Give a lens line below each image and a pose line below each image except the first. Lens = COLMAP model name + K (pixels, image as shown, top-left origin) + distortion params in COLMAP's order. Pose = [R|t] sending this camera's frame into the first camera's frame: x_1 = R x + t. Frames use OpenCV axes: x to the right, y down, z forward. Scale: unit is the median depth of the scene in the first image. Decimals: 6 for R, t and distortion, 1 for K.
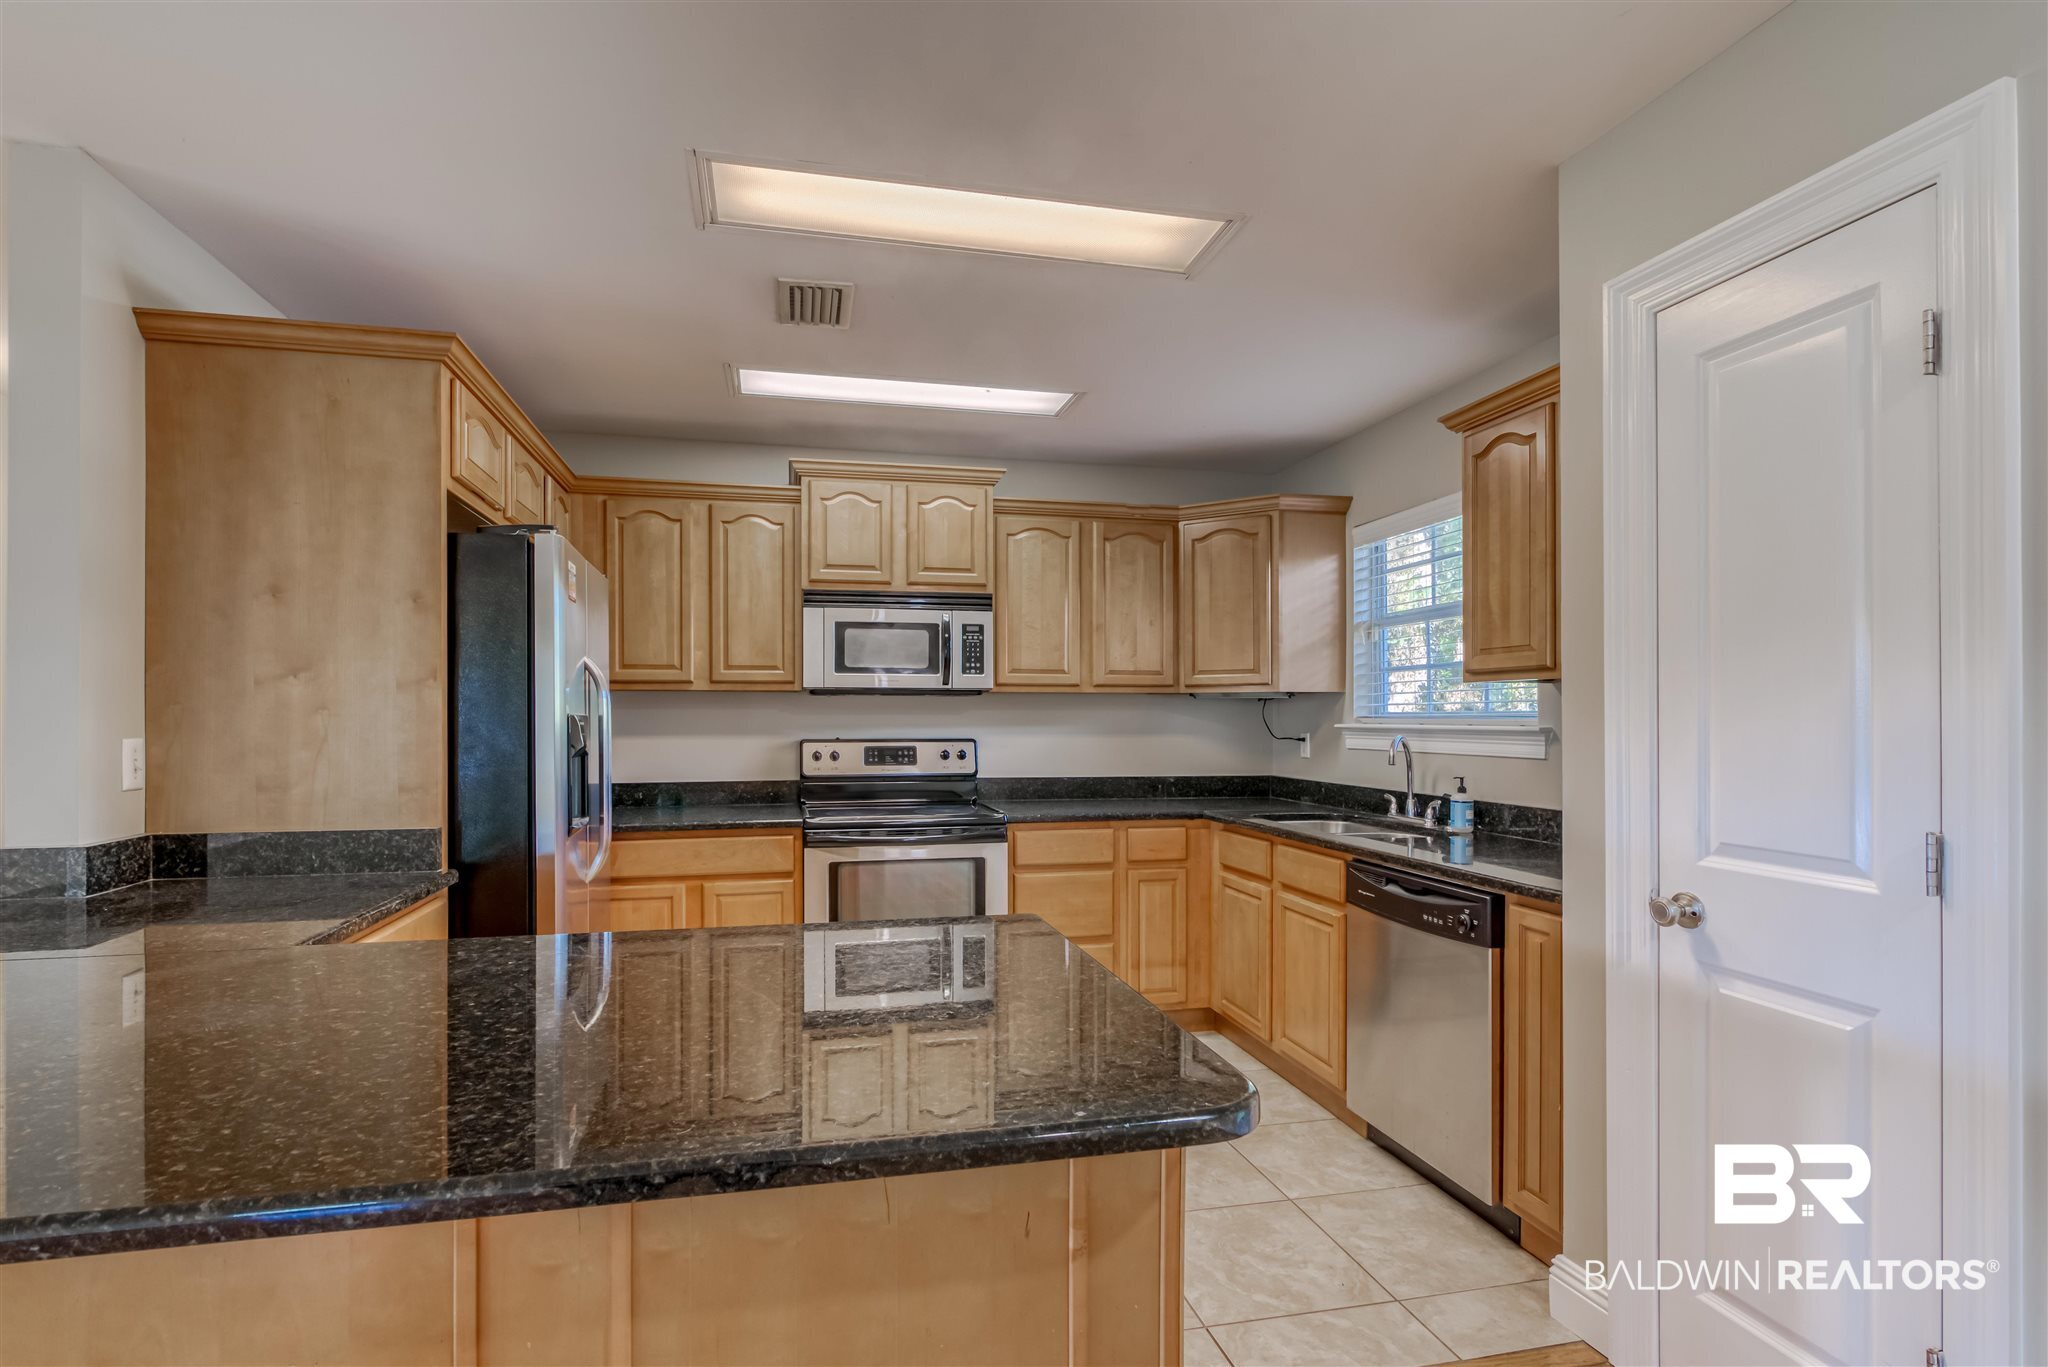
lens RADIAL K [[976.1, 0, 1037.2], [0, 976.1, 709.8], [0, 0, 1]] dist [-0.003516, -0.000359]
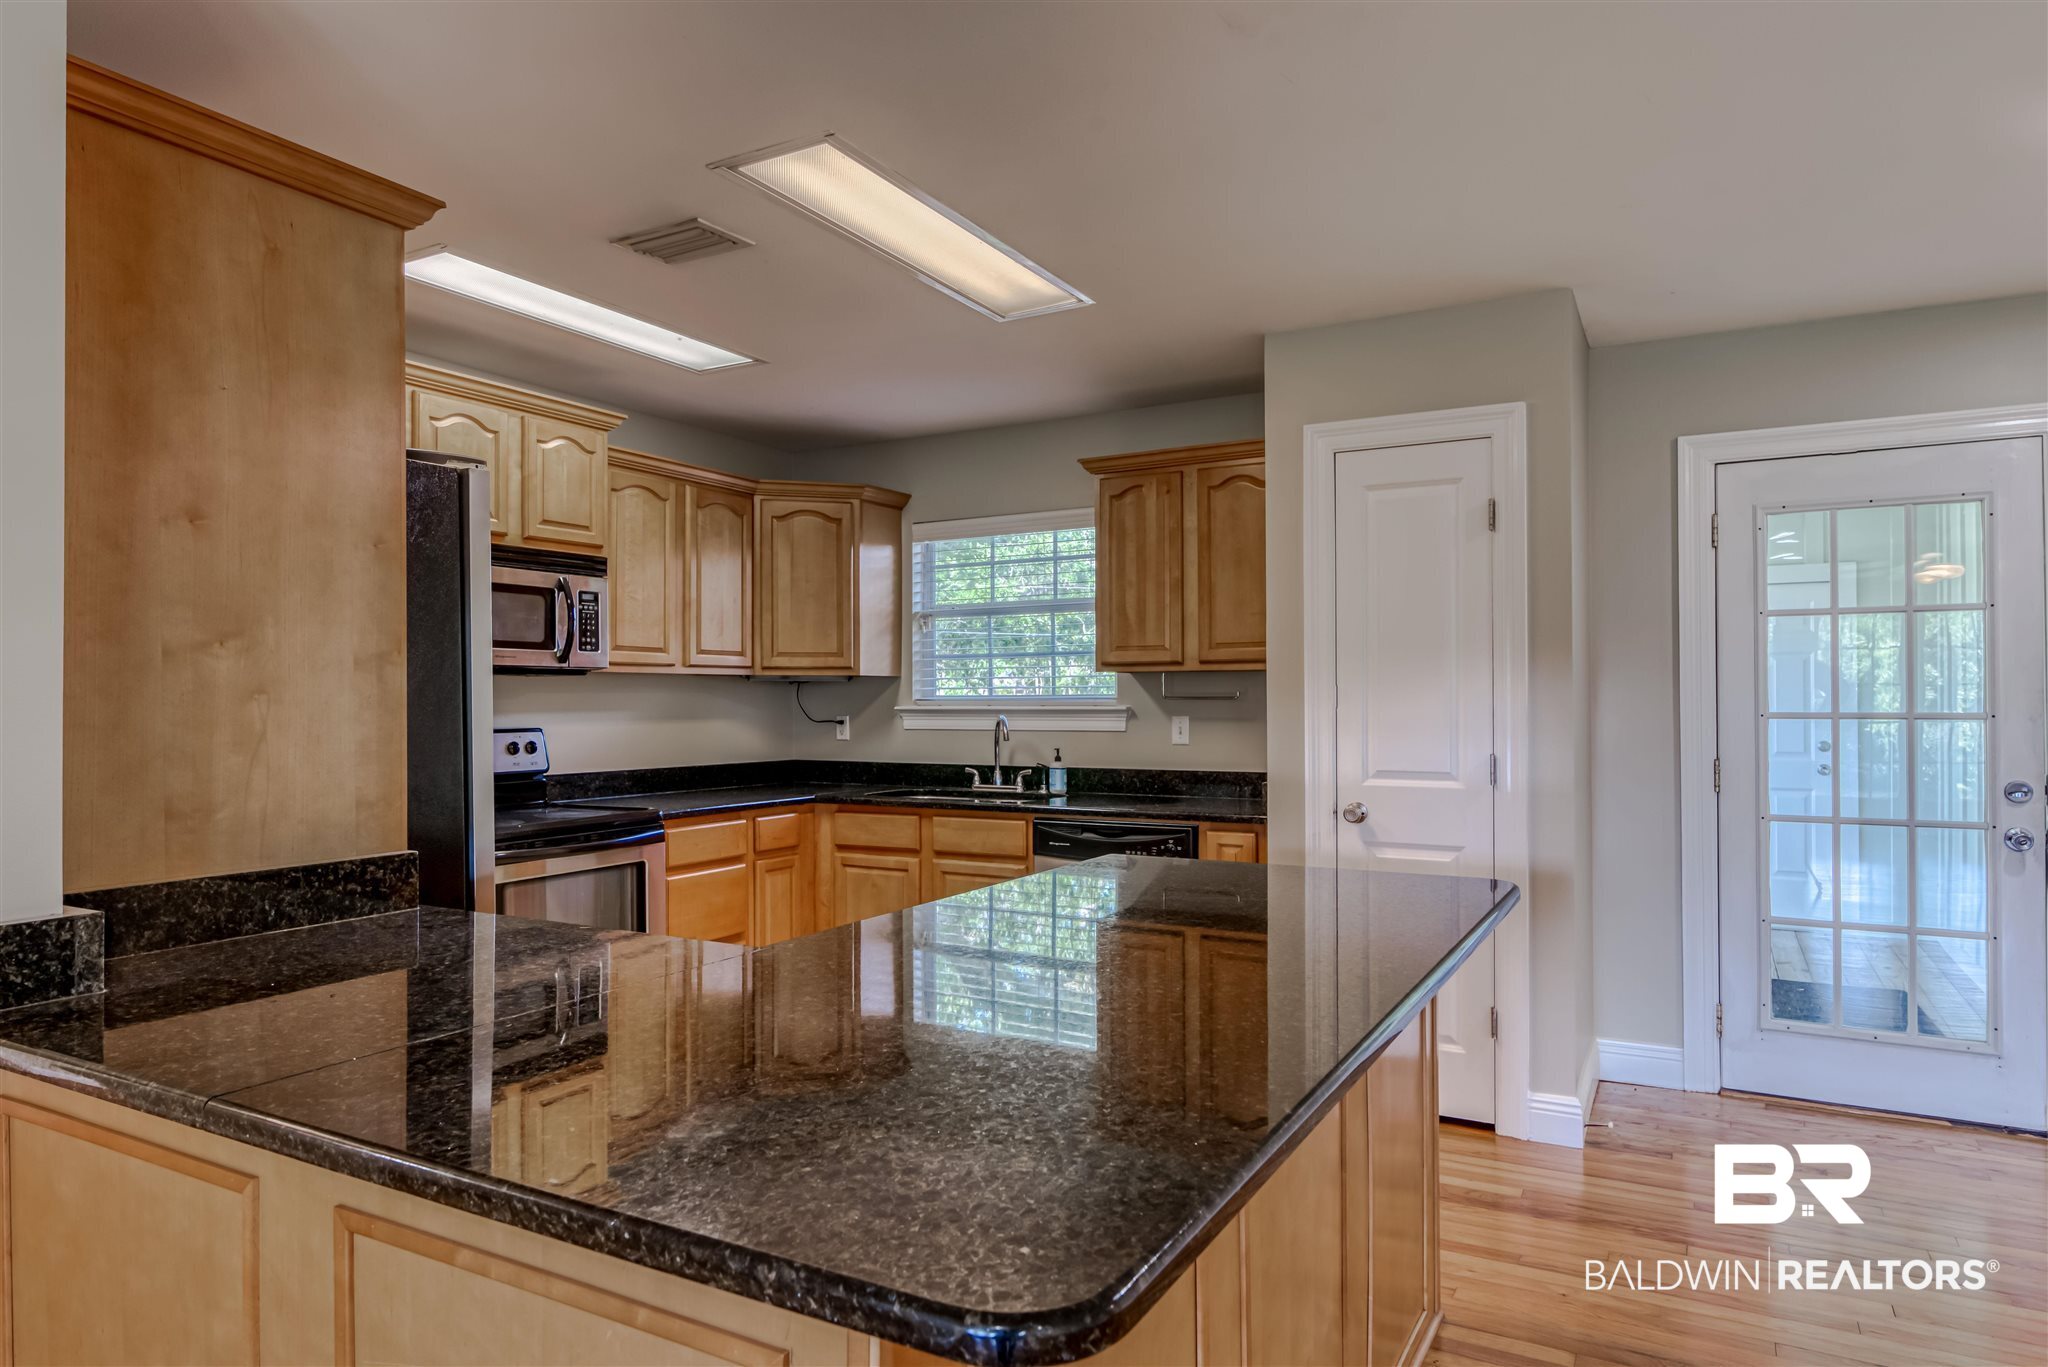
lens RADIAL K [[1238.6, 0, 1024.0], [0, 1238.6, 683.5], [0, 0, 1]] dist [0.000161, 0.001021]
pose [[0.657408, 0.005992, 0.753511, -0.678713], [-0.001327, 0.999976, -0.006794, -0.001451], [-0.753533, 0.003467, 0.657401, 0.010801]]
